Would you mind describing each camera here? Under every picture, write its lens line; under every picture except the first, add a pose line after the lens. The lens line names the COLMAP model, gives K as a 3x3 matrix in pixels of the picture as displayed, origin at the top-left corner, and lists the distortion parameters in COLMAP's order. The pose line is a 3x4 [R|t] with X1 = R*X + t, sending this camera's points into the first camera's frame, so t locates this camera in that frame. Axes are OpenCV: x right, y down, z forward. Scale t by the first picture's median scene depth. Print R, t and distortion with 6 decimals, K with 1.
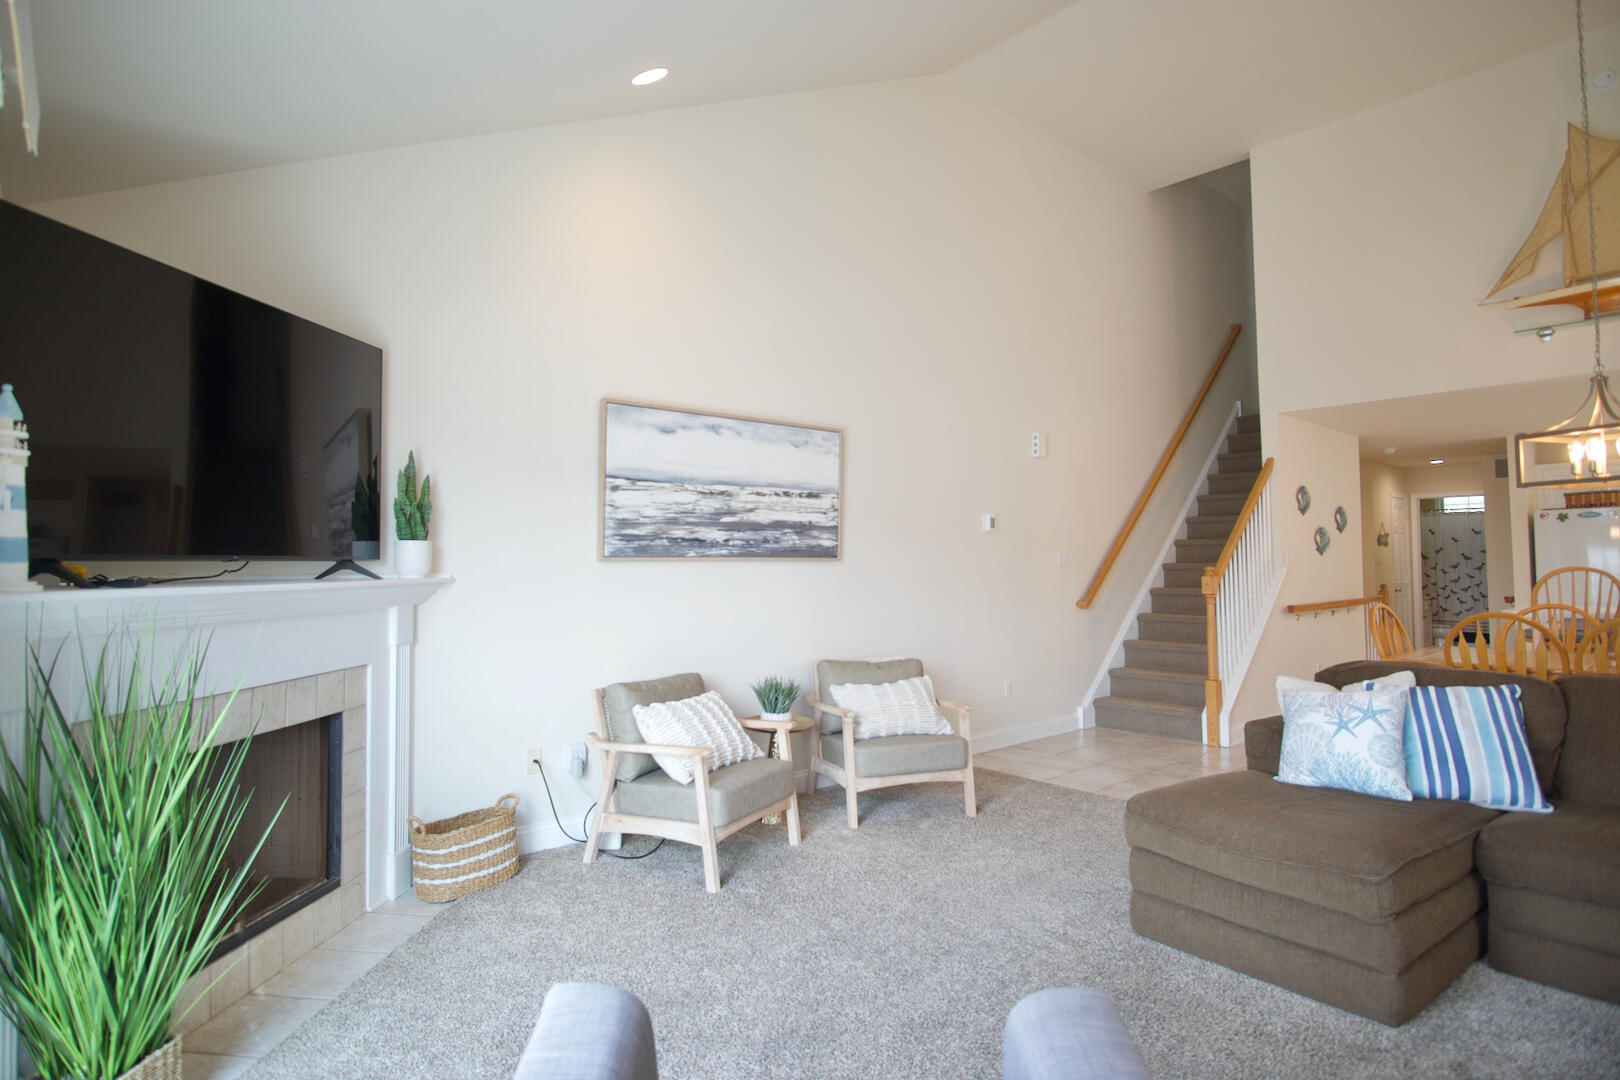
lens RADIAL K [[861.9, 0, 805.5], [0, 861.9, 531.3], [0, 0, 1]] dist [-0.030894, 0.005118]
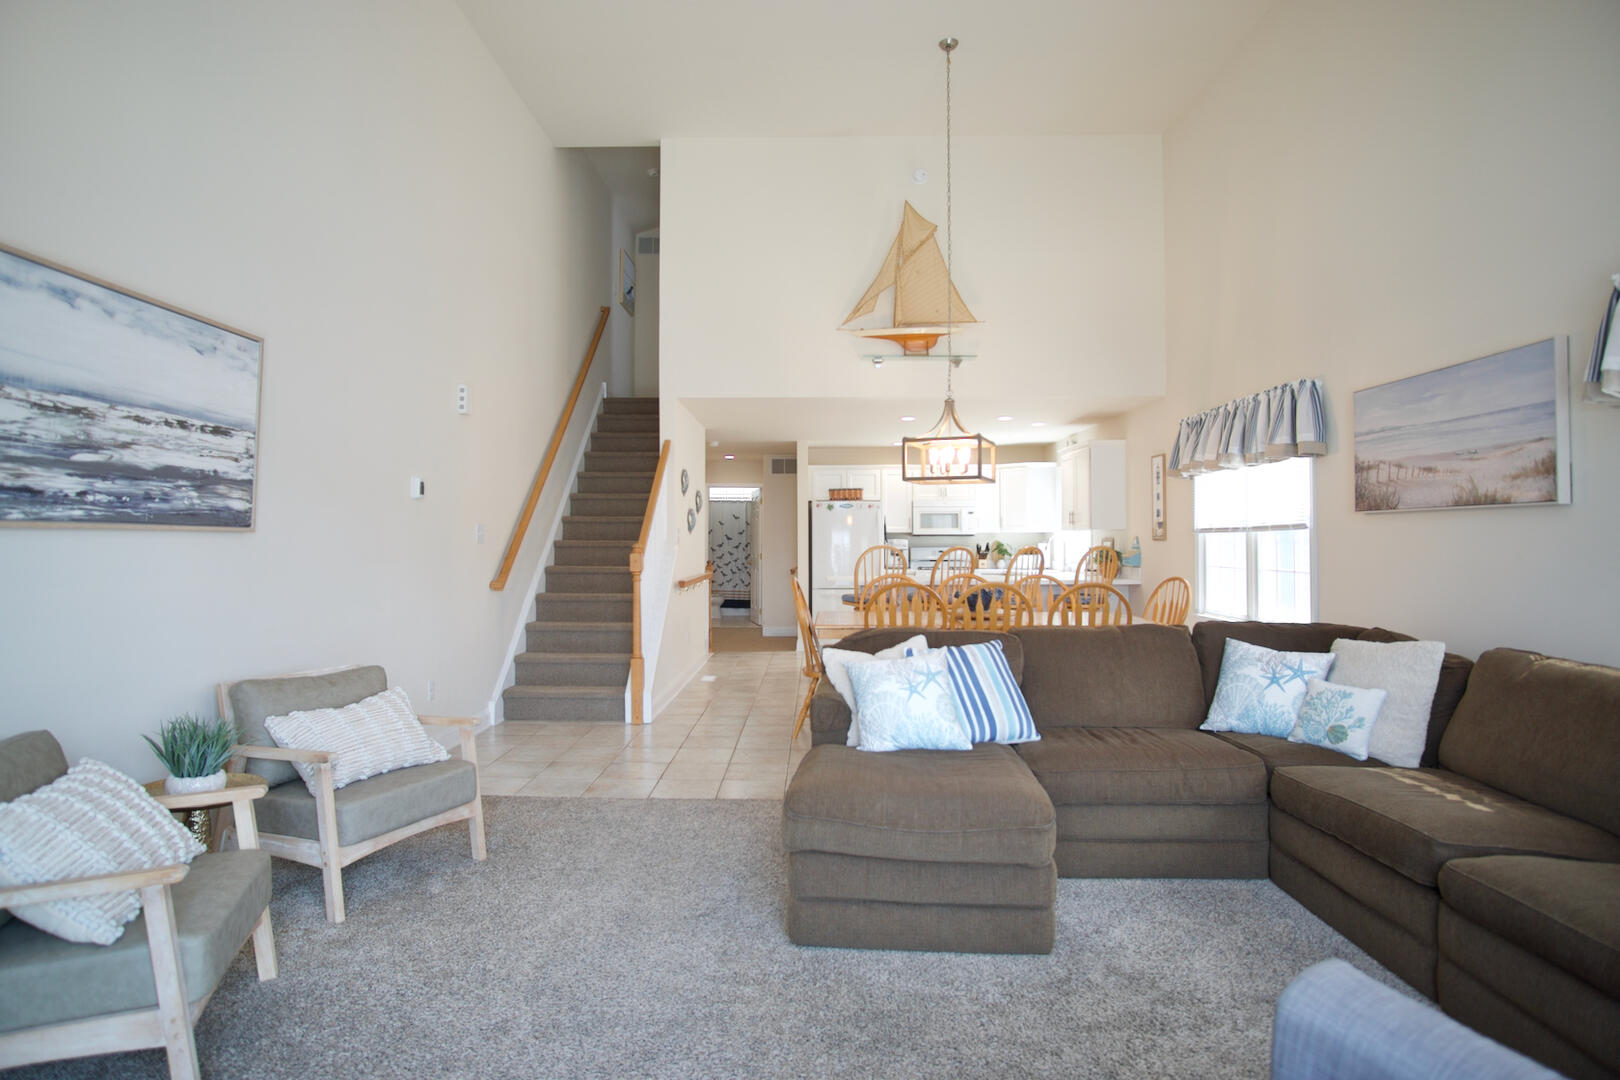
lens RADIAL K [[861.9, 0, 799.6], [0, 861.9, 529.4], [0, 0, 1]] dist [-0.030894, 0.005118]
pose [[0.666522, 0.016476, 0.745303, -0.191400], [-0.033334, 0.999414, 0.007716, 0.014189], [-0.744739, -0.029987, 0.666681, 0.260034]]
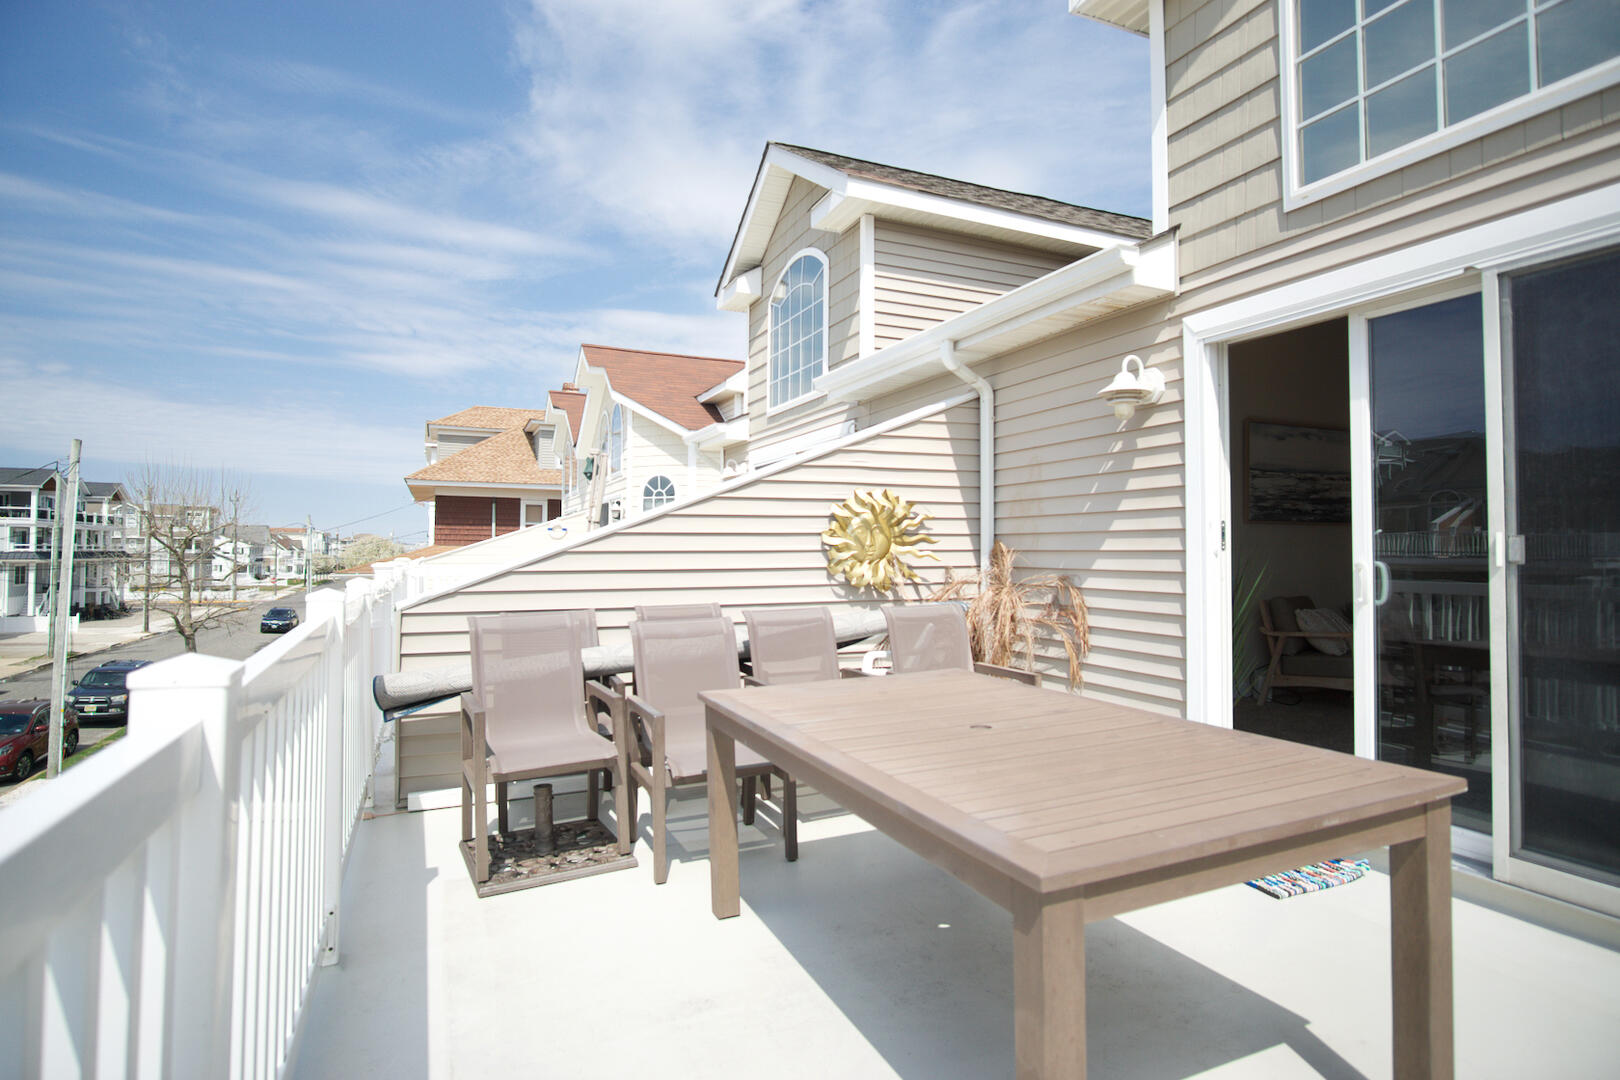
lens RADIAL K [[861.9, 0, 814.9], [0, 861.9, 539.6], [0, 0, 1]] dist [-0.030894, 0.005118]
pose [[0.958712, 0.004786, -0.284338, -0.493178], [0.002180, 0.999705, 0.024176, 0.023076], [0.284369, -0.023798, 0.958419, -0.652207]]
